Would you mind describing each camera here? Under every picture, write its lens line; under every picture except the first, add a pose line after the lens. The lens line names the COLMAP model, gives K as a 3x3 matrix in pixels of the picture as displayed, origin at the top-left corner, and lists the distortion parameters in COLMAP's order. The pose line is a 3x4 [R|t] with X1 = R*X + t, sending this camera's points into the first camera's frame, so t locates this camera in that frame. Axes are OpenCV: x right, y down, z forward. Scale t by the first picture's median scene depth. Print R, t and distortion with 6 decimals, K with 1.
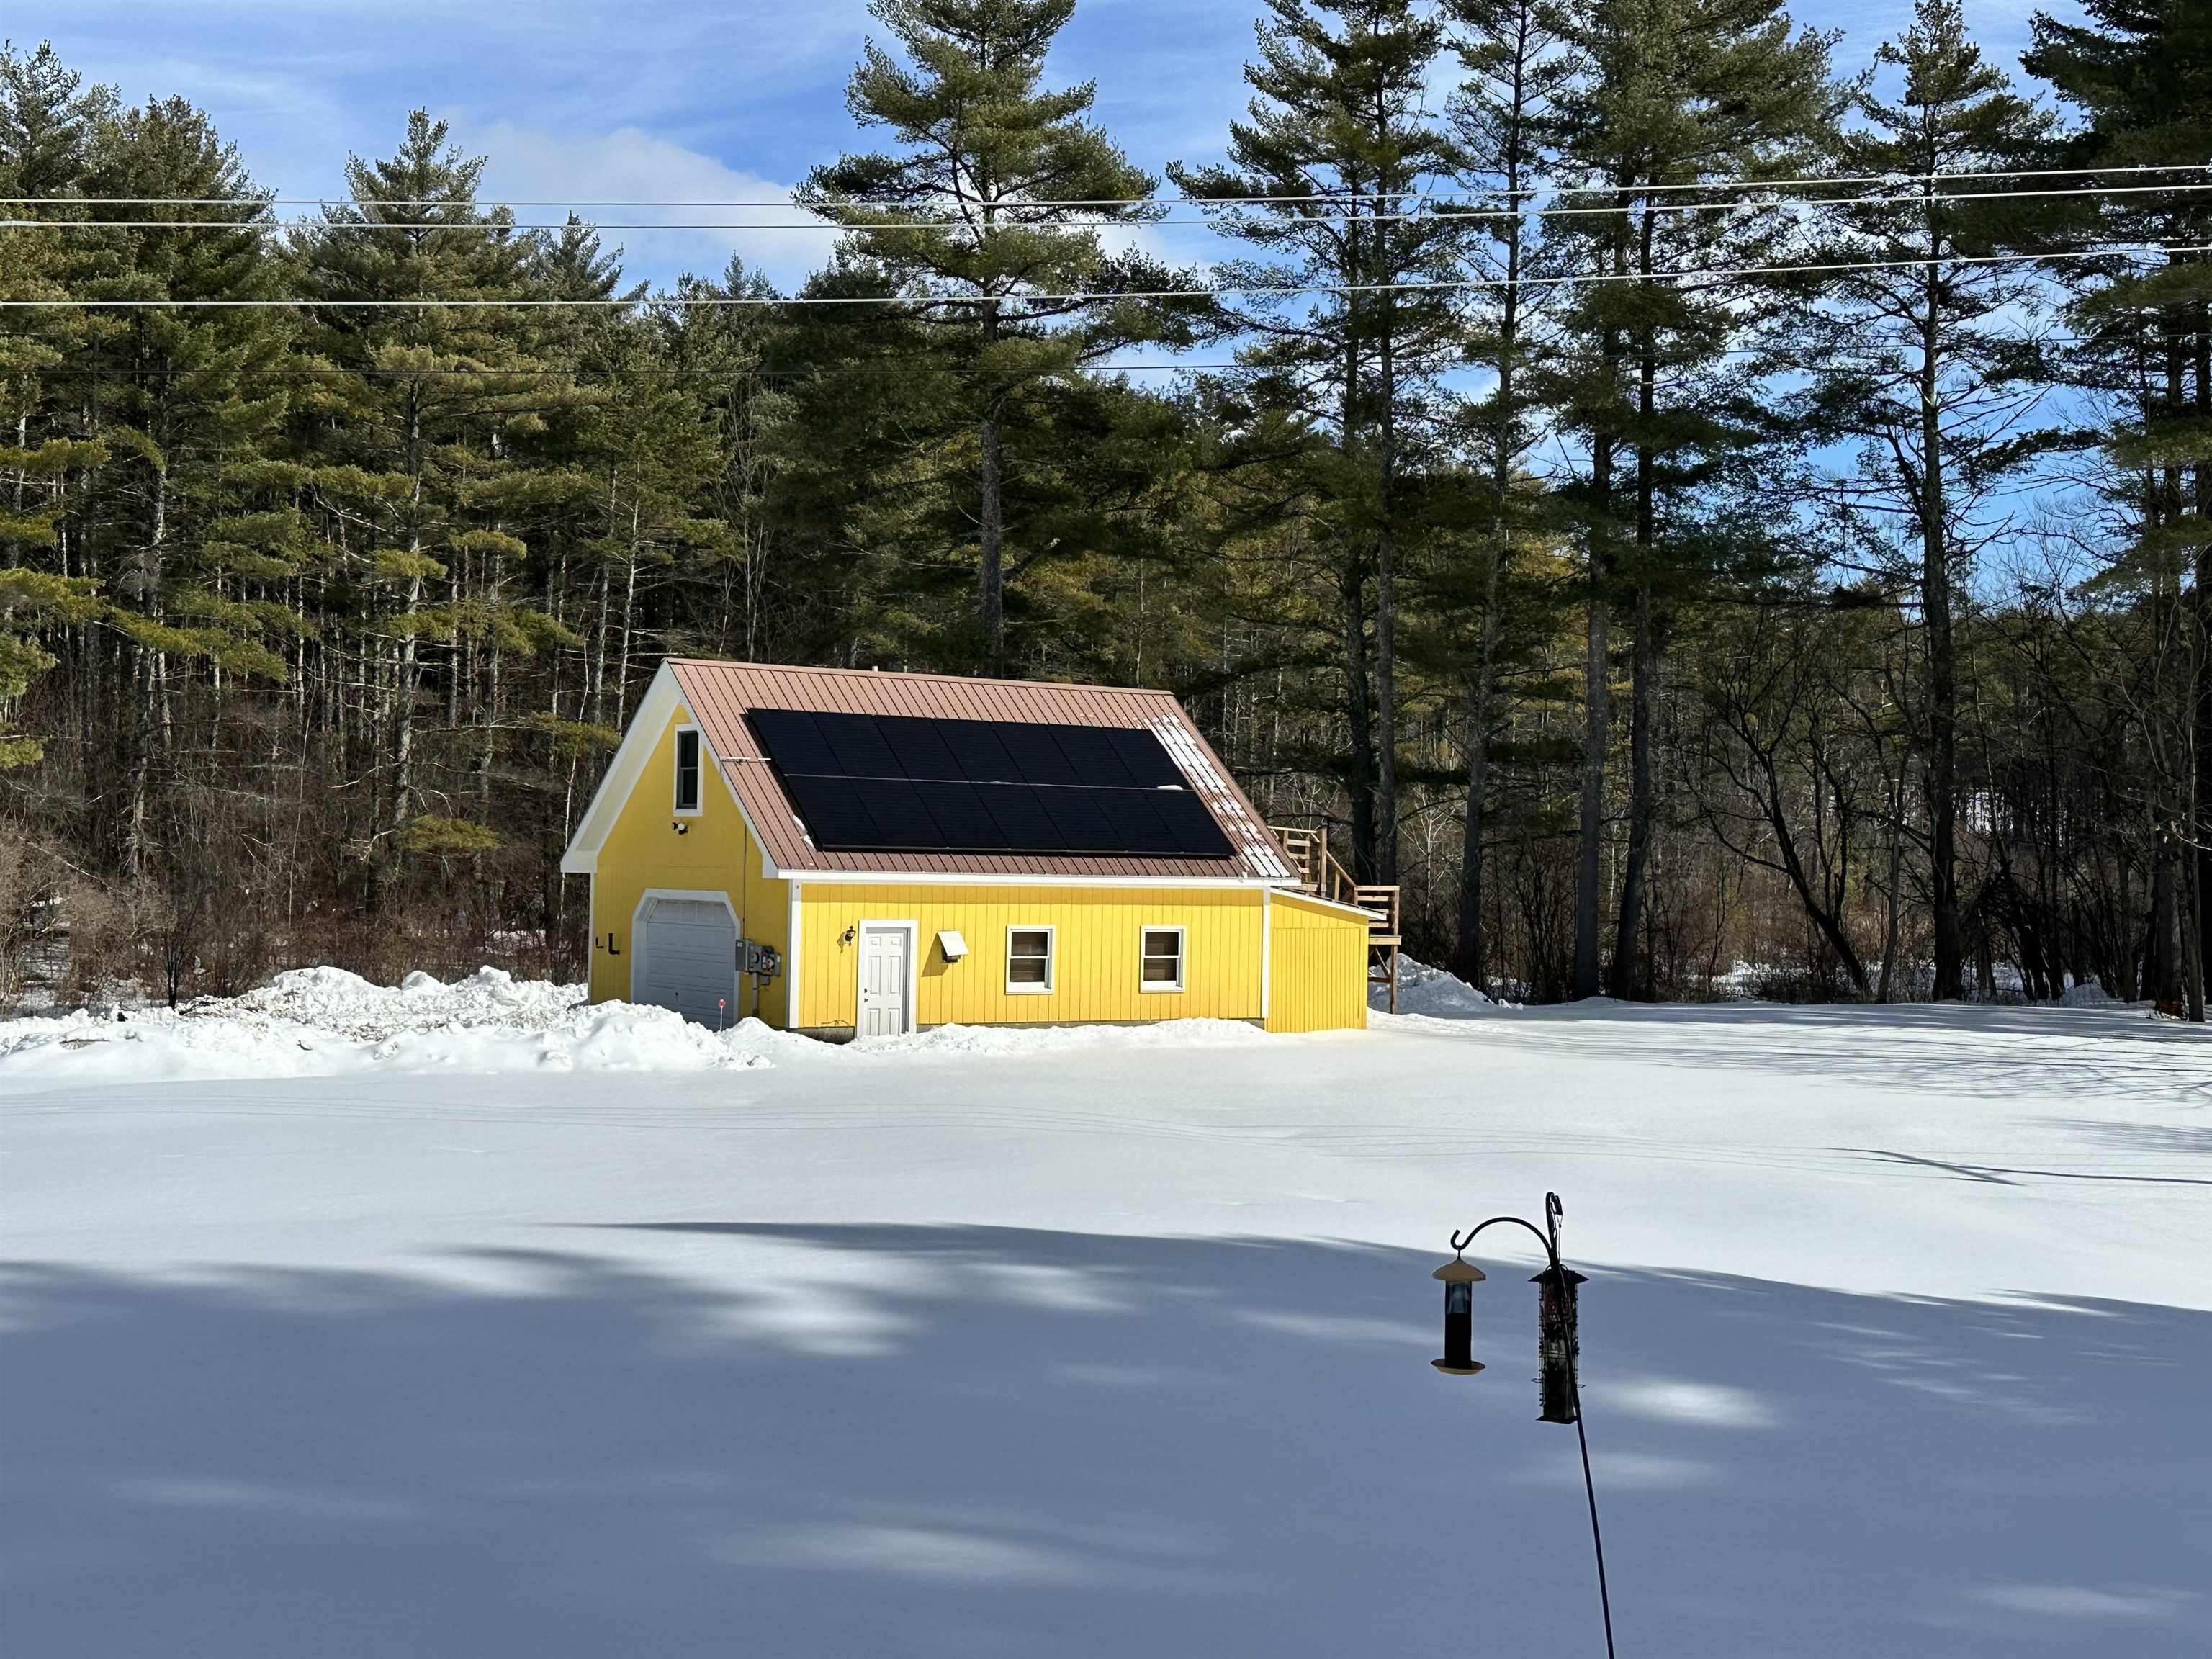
lens RADIAL K [[2746.4, 0, 1106.0], [0, 2746.4, 829.5], [0, 0, 1]] dist [0.185014, -0.440541]
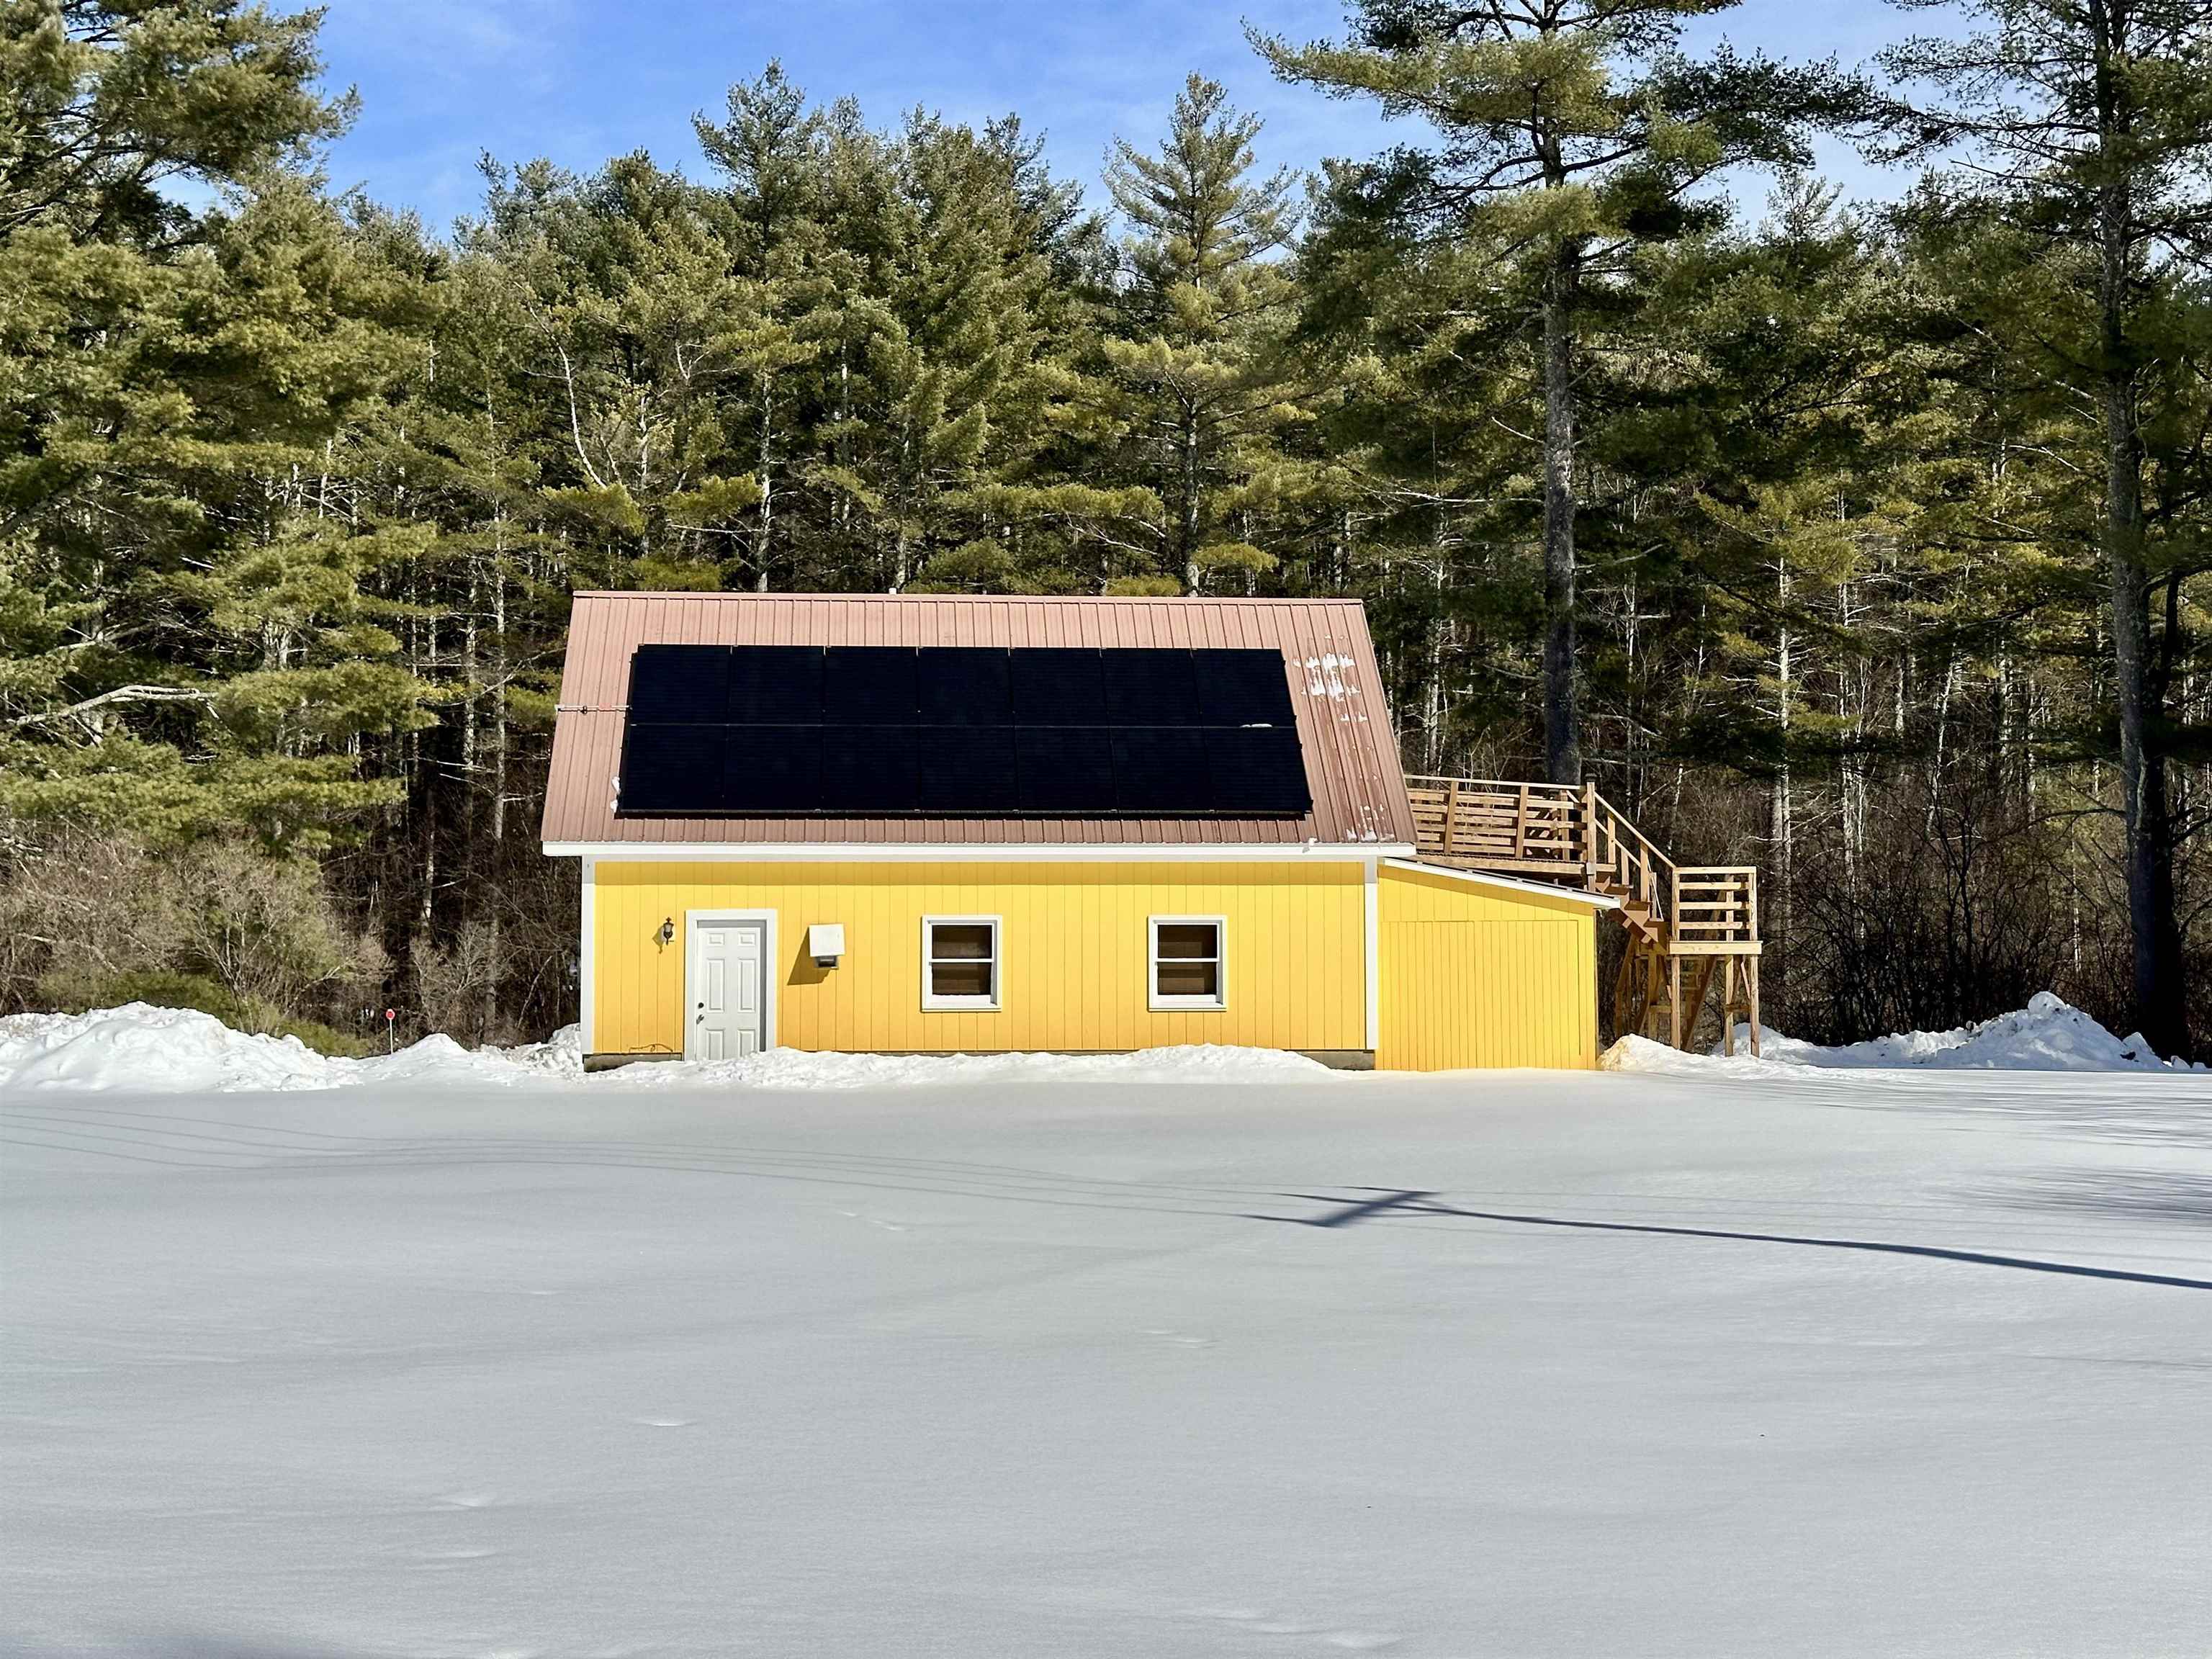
lens RADIAL K [[3066.2, 0, 1131.3], [0, 3066.2, 826.3], [0, 0, 1]] dist [0.190450, -0.407979]
pose [[0.866712, -0.048472, -0.496448, 0.317463], [0.025484, 0.998270, -0.052978, 0.042609], [0.498157, 0.033265, 0.866449, 0.250613]]
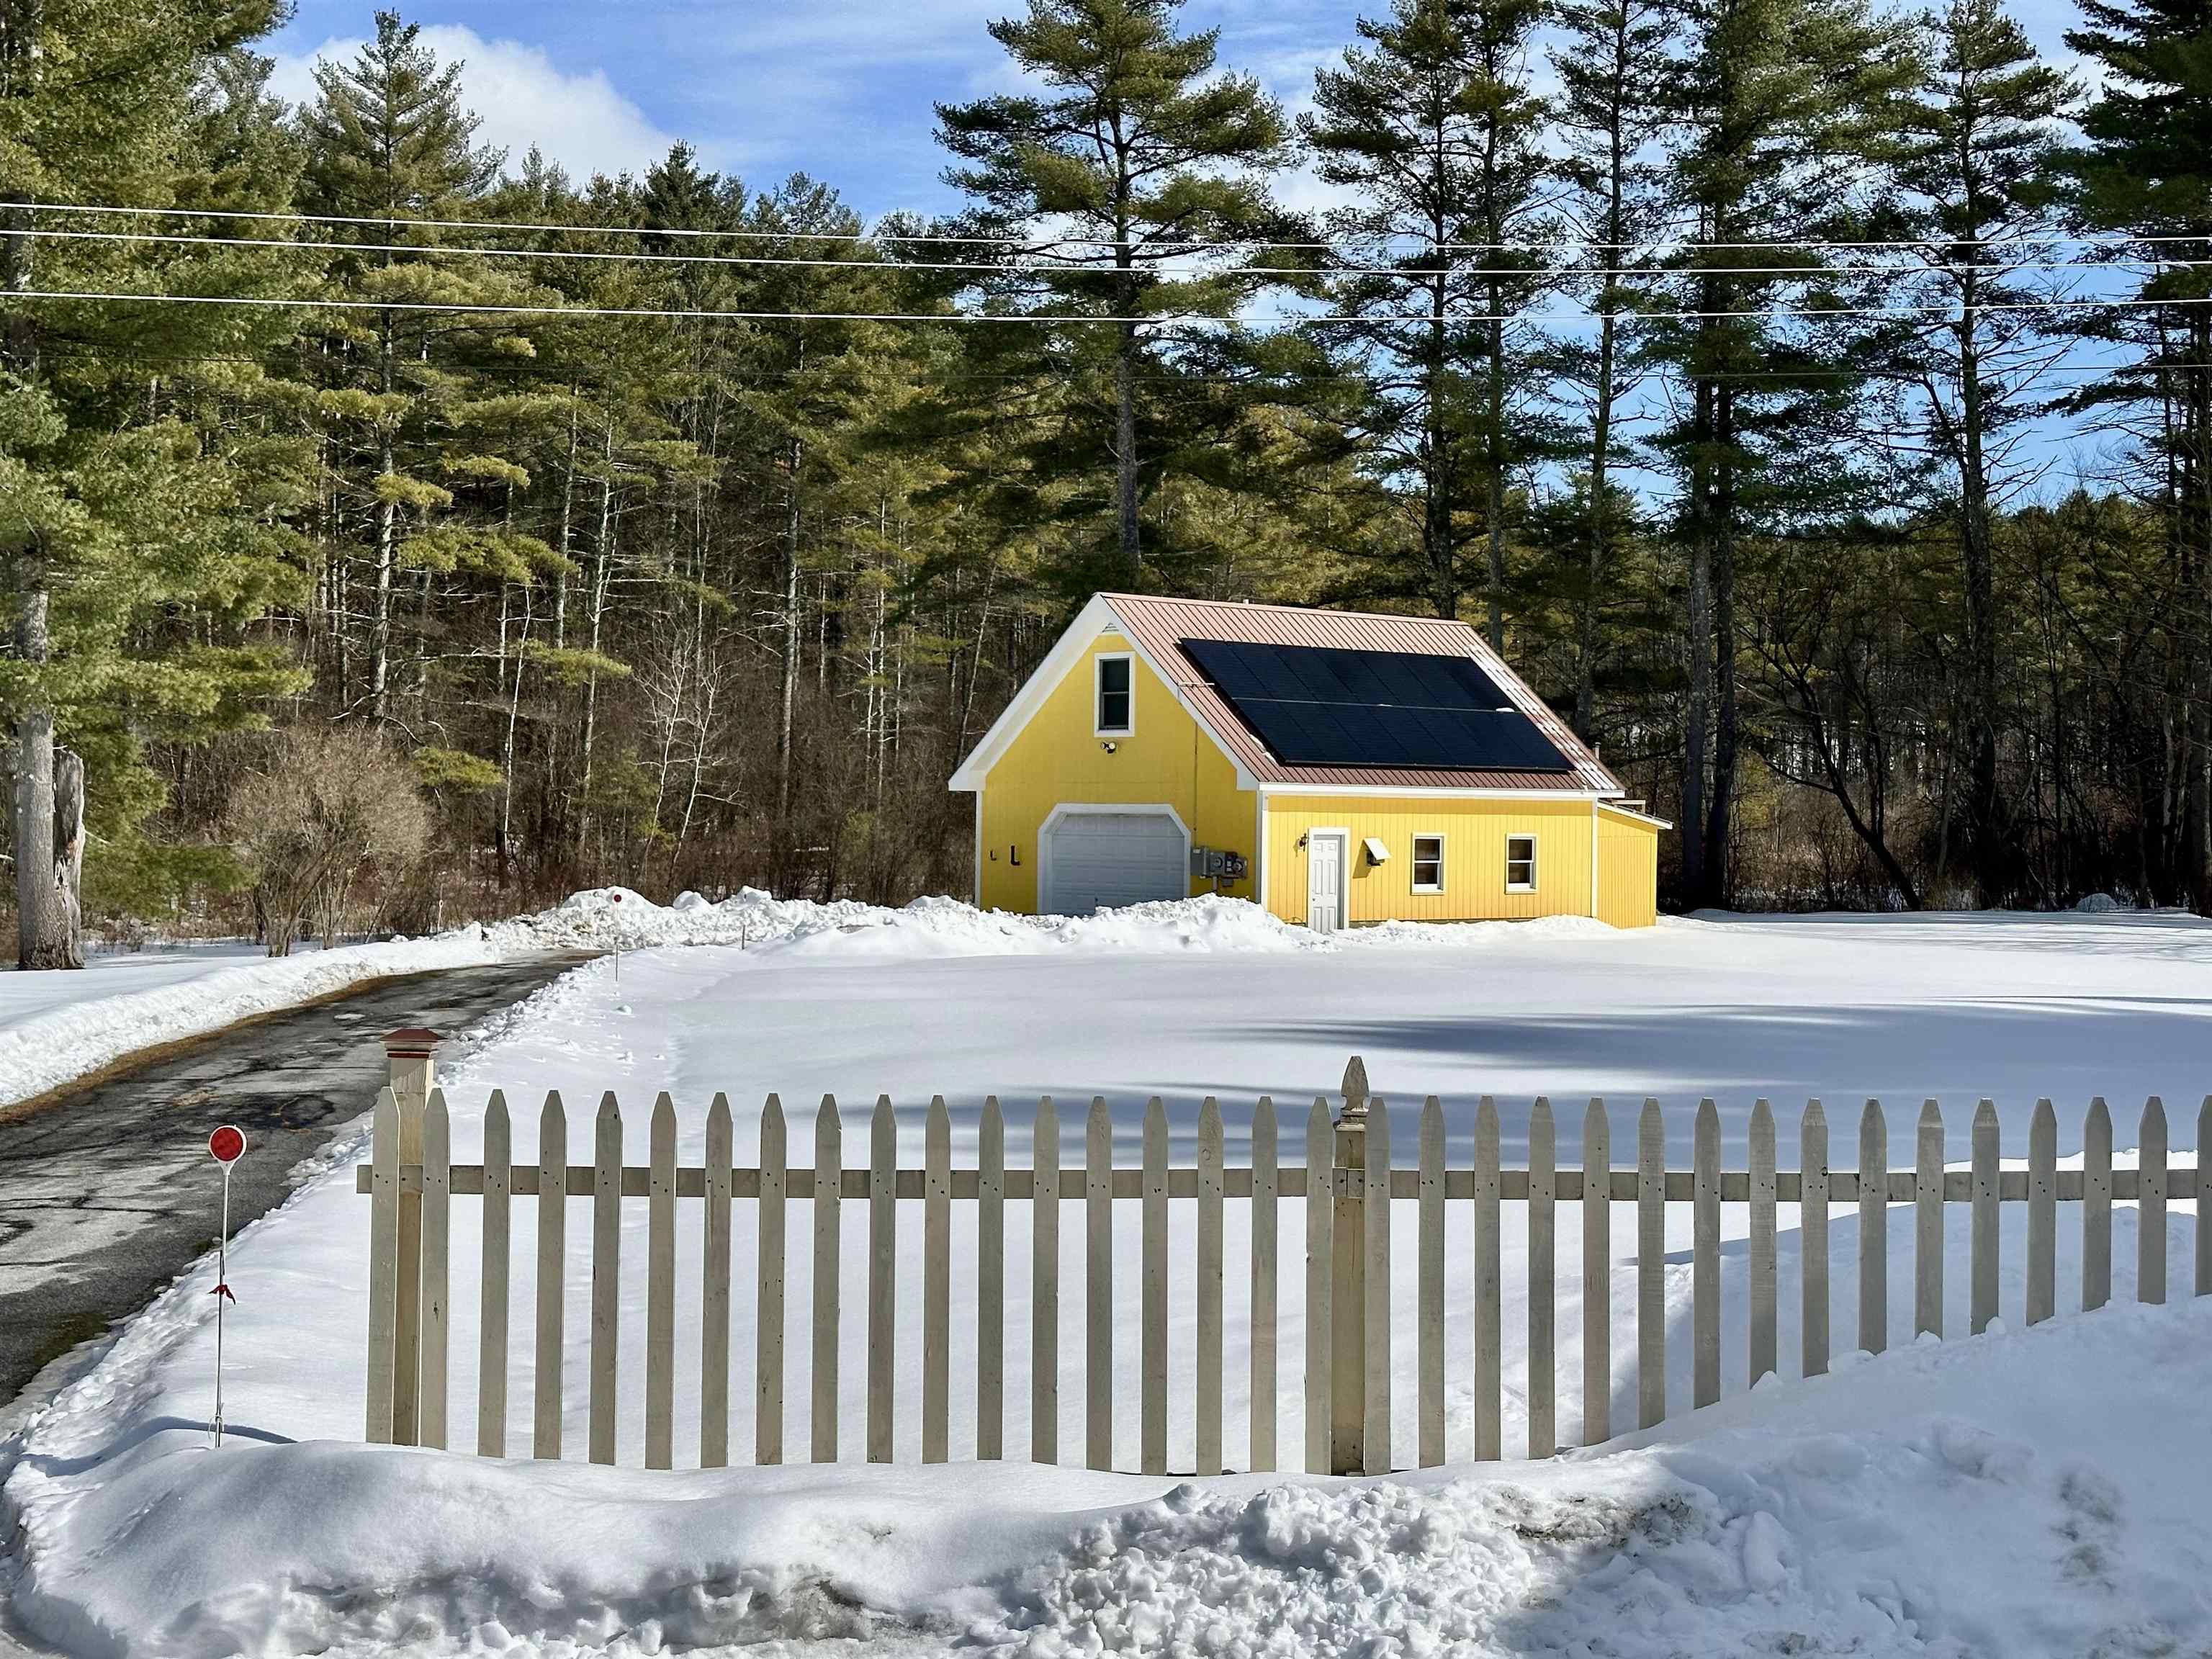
lens RADIAL K [[3066.2, 0, 1131.3], [0, 3066.2, 826.3], [0, 0, 1]] dist [0.190450, -0.407979]
pose [[0.986773, -0.009021, 0.161859, -0.268468], [0.006180, 0.999818, 0.018044, 0.006842], [-0.161992, -0.016805, 0.986649, -0.161584]]
